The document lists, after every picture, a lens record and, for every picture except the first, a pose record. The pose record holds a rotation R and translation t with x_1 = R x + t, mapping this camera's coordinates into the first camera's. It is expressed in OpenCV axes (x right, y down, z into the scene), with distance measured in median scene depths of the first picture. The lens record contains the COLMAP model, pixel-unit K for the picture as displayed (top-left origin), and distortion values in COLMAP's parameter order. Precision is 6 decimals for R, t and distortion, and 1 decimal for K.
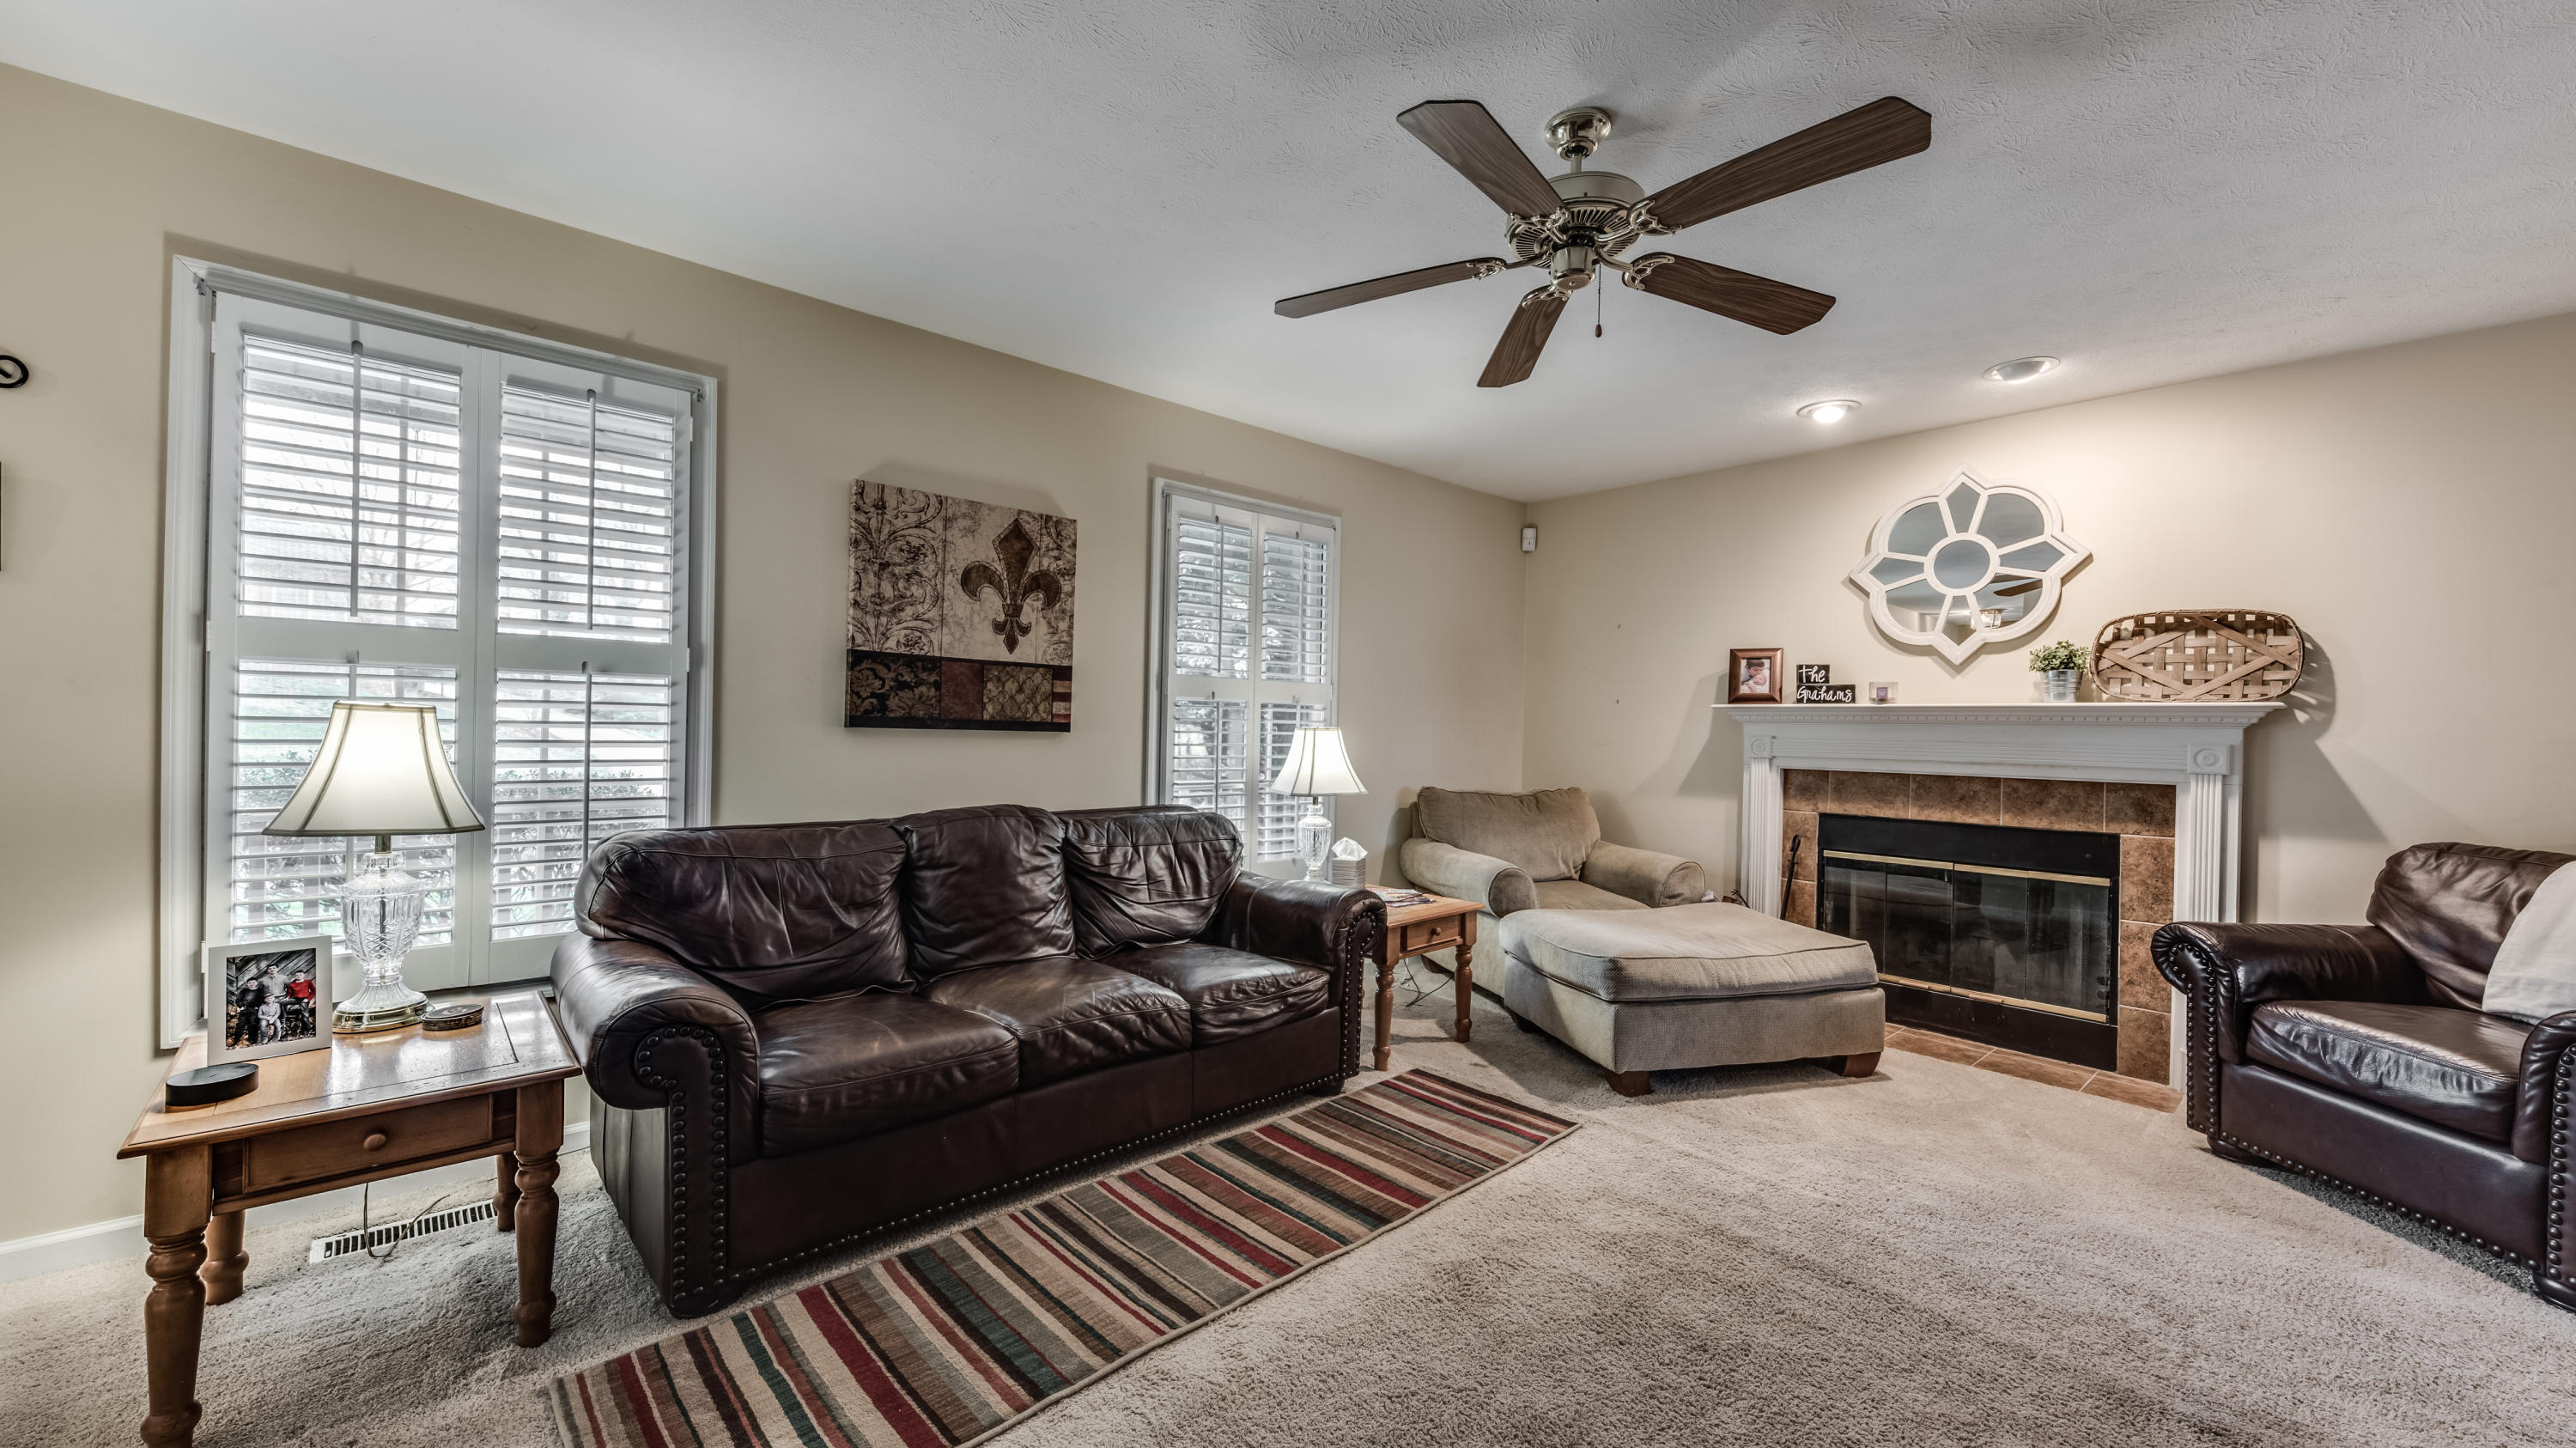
lens RADIAL K [[967.0, 0, 1287.5], [0, 967.0, 725.7], [0, 0, 1]] dist [0.020134, -0.009478]
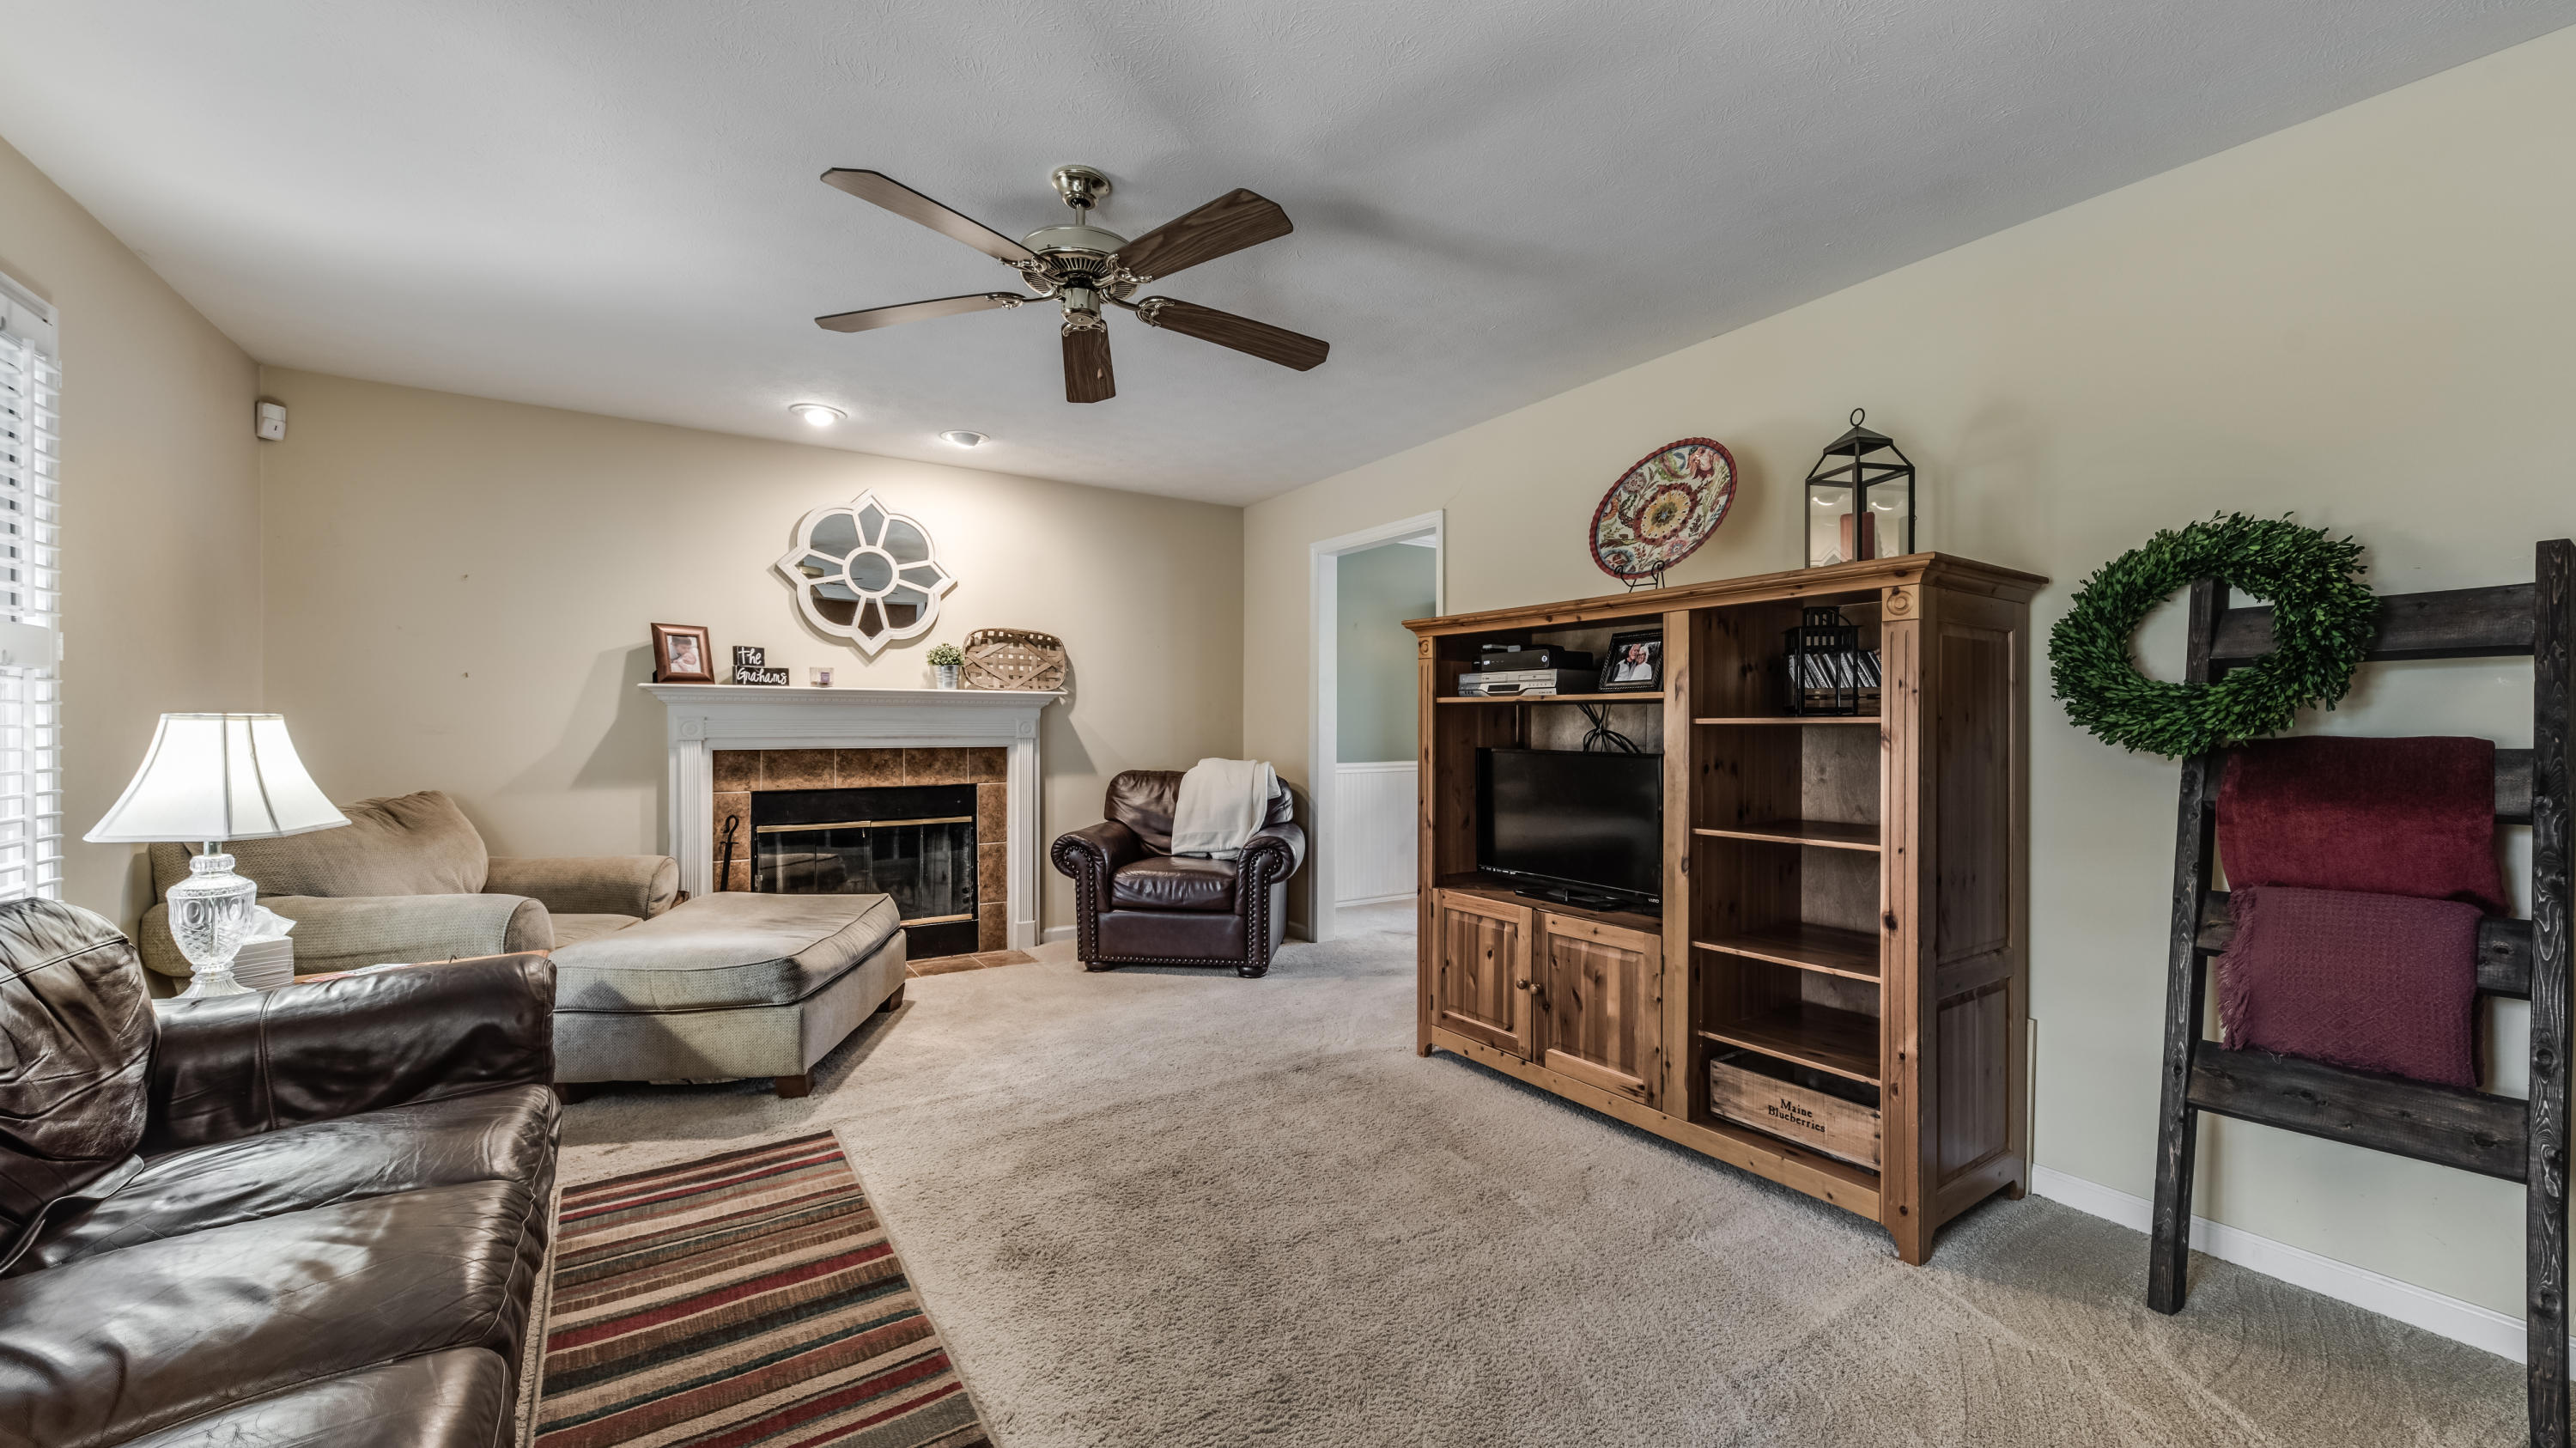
lens RADIAL K [[967.0, 0, 1287.5], [0, 967.0, 725.7], [0, 0, 1]] dist [0.020134, -0.009478]
pose [[0.162734, -0.024165, 0.986374, -0.463467], [-0.003671, 0.999678, 0.025097, -0.009534], [-0.986663, -0.007705, 0.162593, 0.337872]]
